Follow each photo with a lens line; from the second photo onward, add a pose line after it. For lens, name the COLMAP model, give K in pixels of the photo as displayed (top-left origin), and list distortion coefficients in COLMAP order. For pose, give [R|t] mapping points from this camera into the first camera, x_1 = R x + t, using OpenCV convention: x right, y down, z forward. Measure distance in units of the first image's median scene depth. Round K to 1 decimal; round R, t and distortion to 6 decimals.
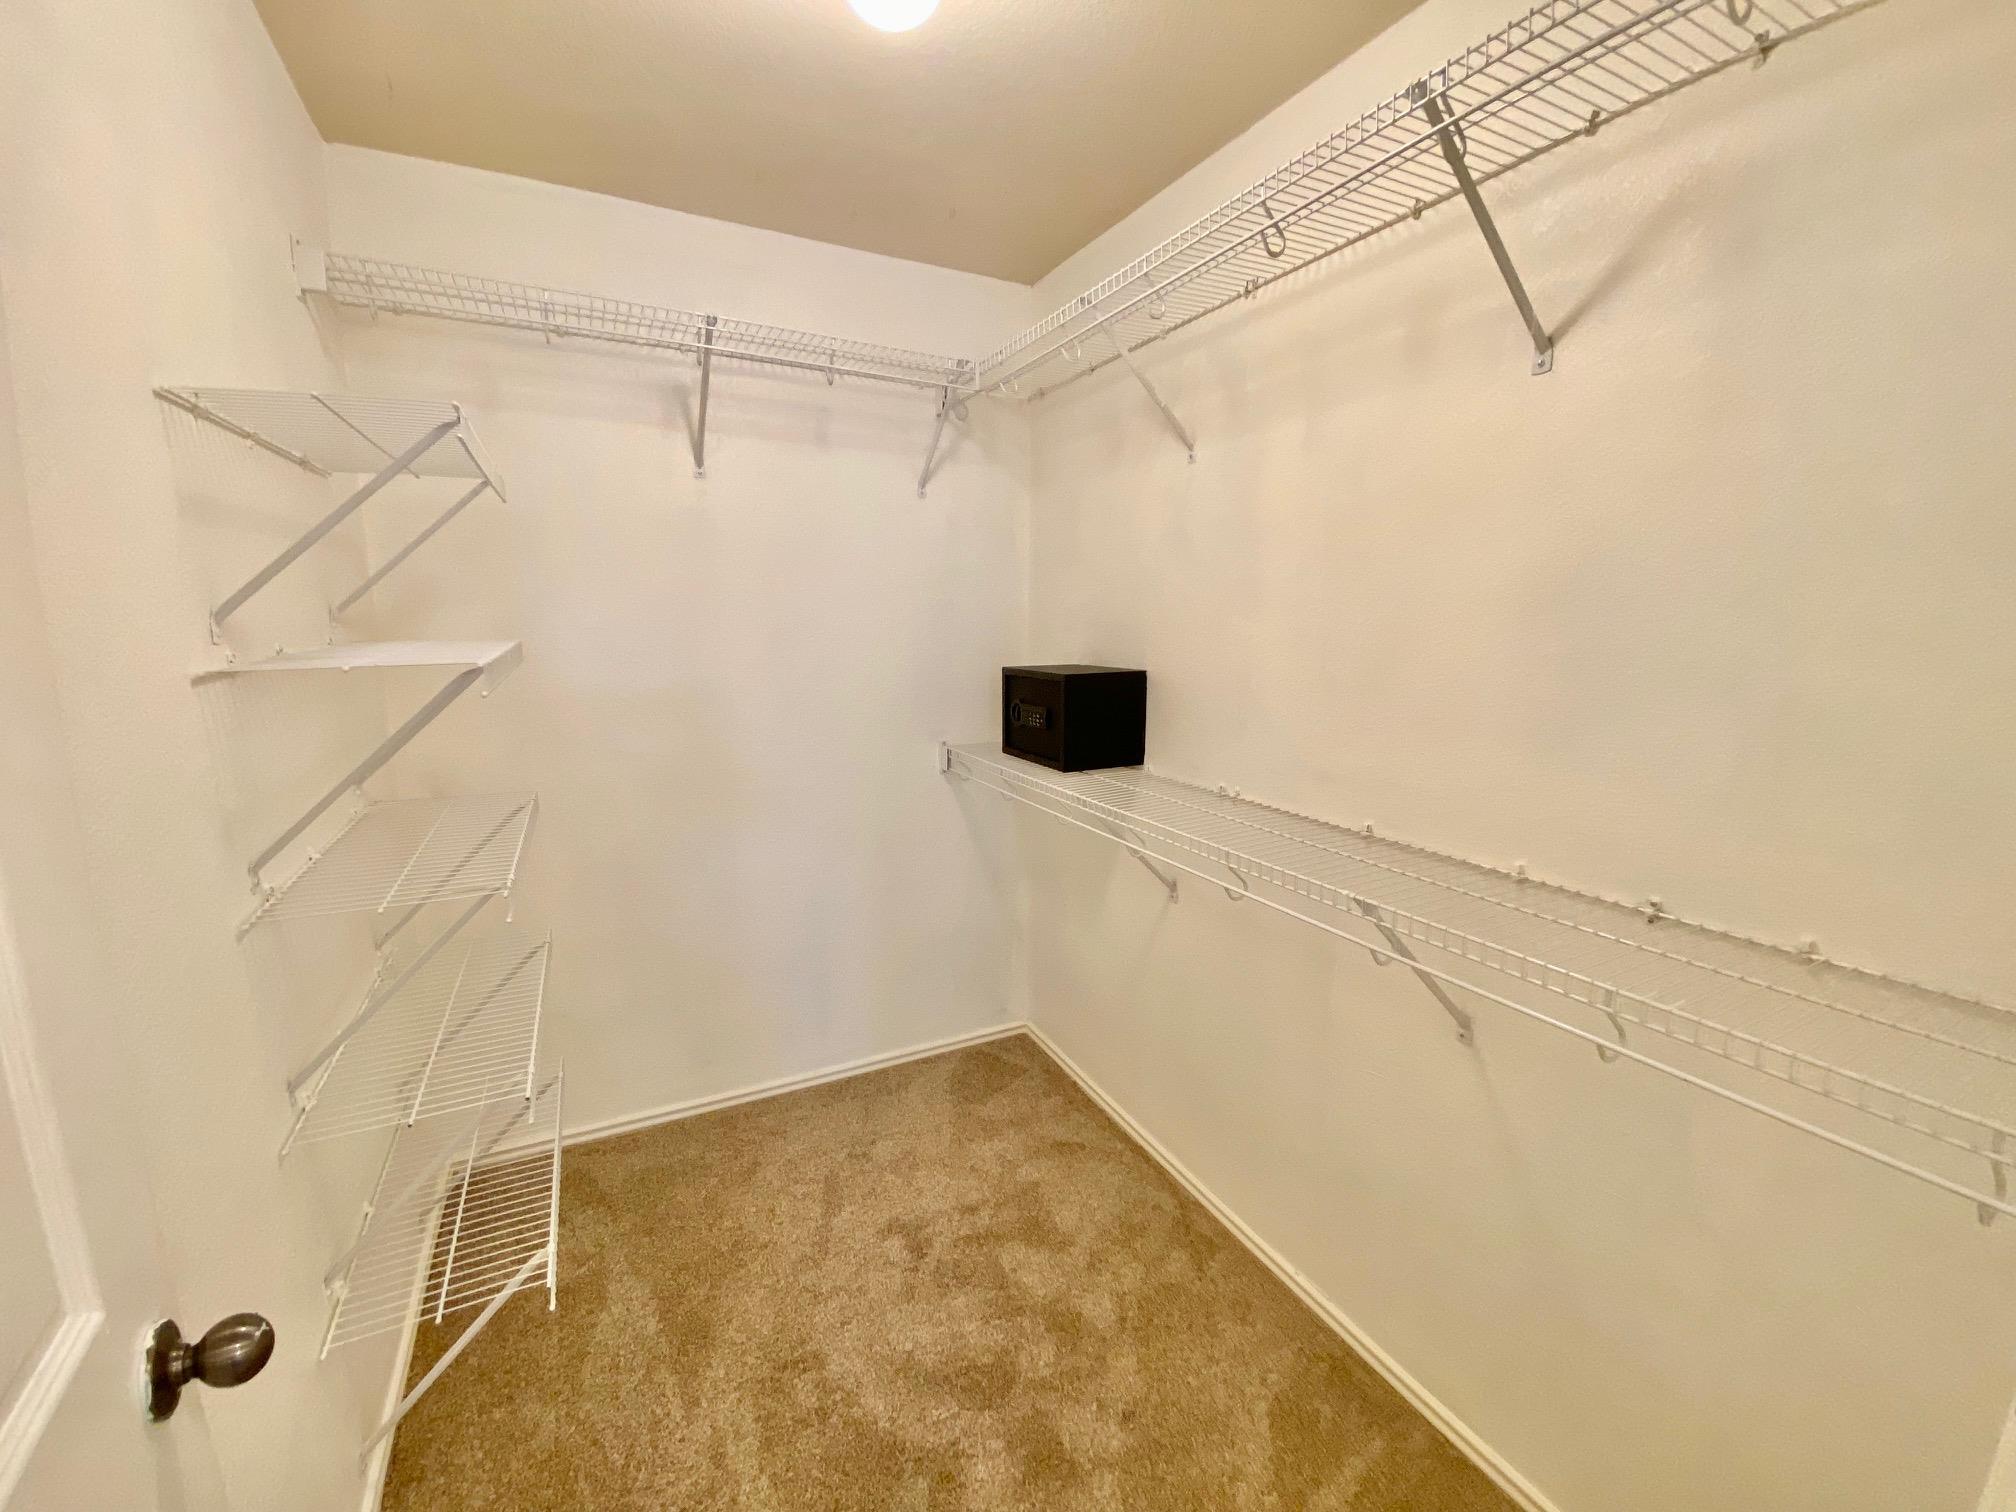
lens RADIAL K [[827.3, 0, 1008.0], [0, 827.3, 756.0], [0, 0, 1]] dist [-0.000449, -0.000155]
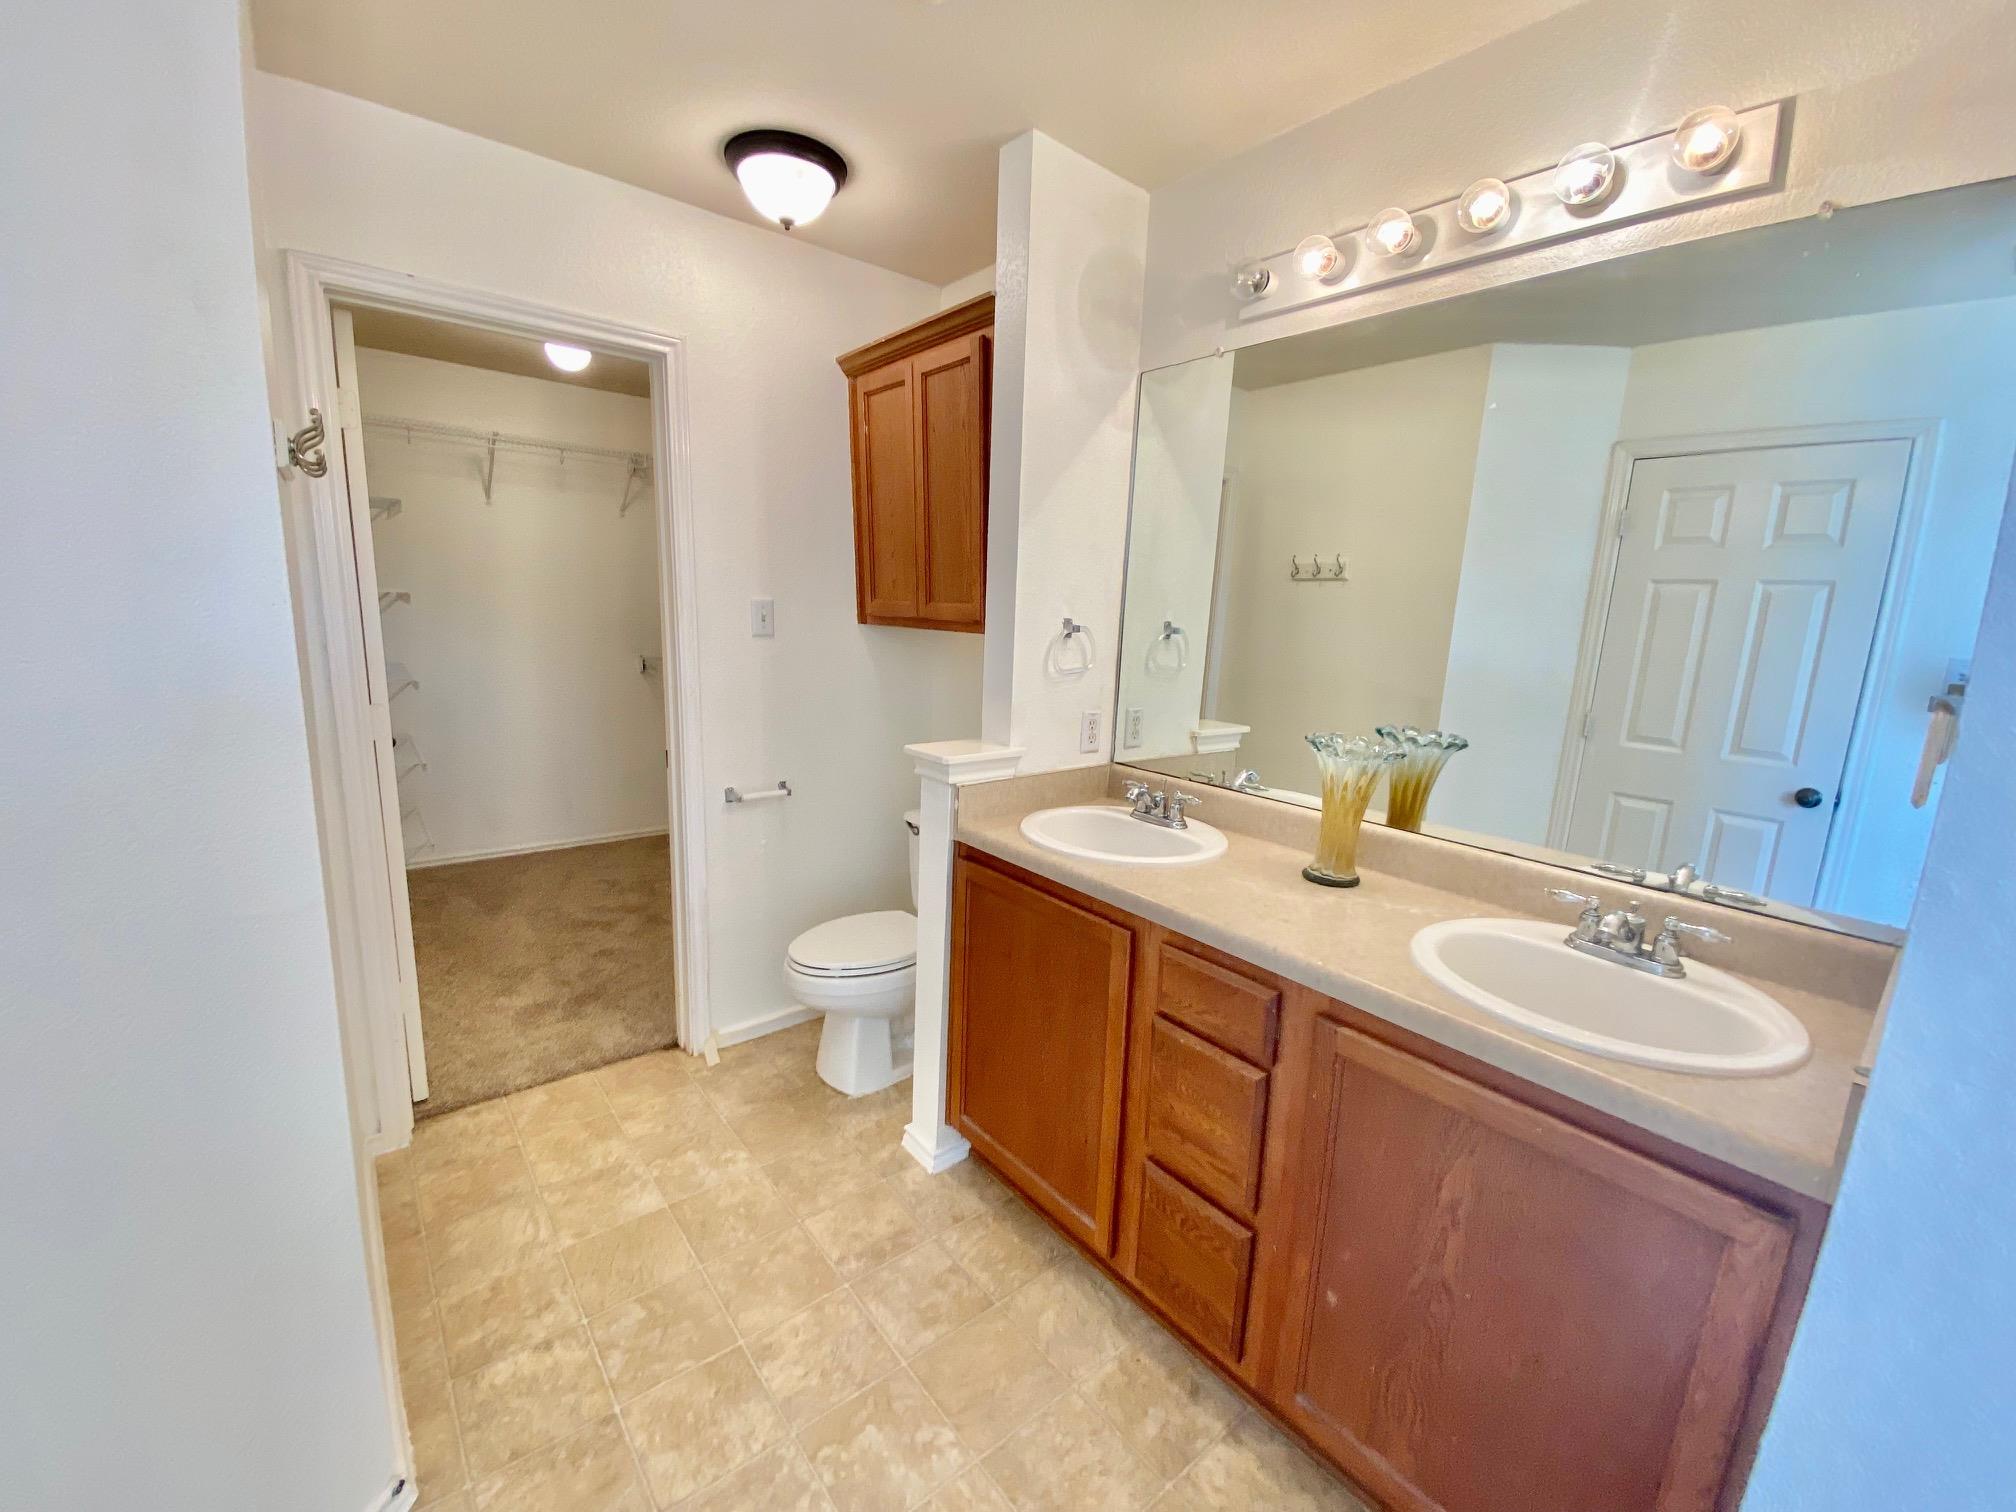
lens RADIAL K [[827.3, 0, 1008.0], [0, 827.3, 756.0], [0, 0, 1]] dist [-0.000449, -0.000155]
pose [[0.972962, -0.009393, 0.230773, 0.347295], [0.005697, 0.999845, 0.016675, 0.218346], [-0.230894, -0.014909, 0.972865, -1.143591]]
